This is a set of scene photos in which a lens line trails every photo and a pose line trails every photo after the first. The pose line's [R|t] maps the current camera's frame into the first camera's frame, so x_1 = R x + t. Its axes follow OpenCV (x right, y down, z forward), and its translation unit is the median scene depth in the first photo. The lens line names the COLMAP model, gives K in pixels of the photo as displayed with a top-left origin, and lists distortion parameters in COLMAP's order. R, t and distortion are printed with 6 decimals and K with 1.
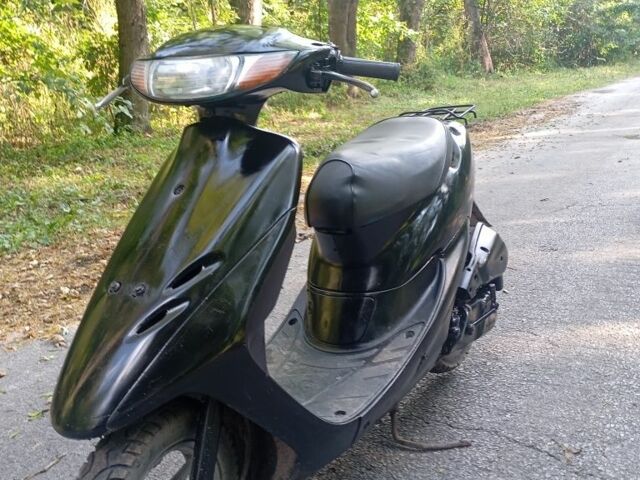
lens RADIAL K [[699.1, 0, 315.9], [0, 699.1, 230.7], [0, 0, 1]] dist [0.029903, 0.001295]
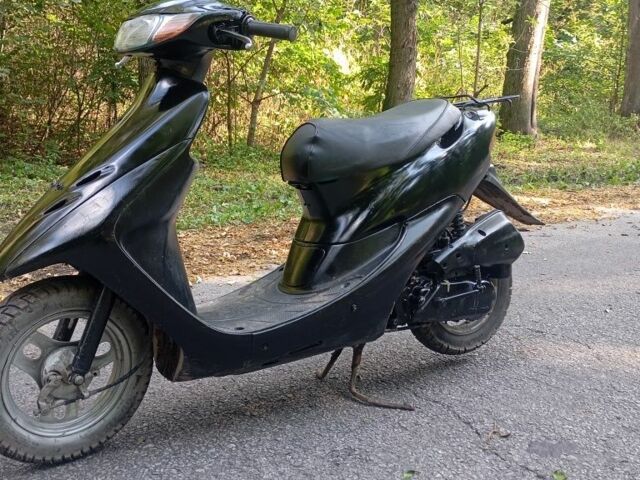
lens RADIAL K [[699.1, 0, 315.9], [0, 699.1, 230.7], [0, 0, 1]] dist [0.029903, 0.001295]
pose [[0.905969, 0.116234, -0.407074, 0.480770], [-0.133147, 0.991006, -0.013360, 0.078000], [0.401860, 0.066304, 0.913297, -0.014386]]
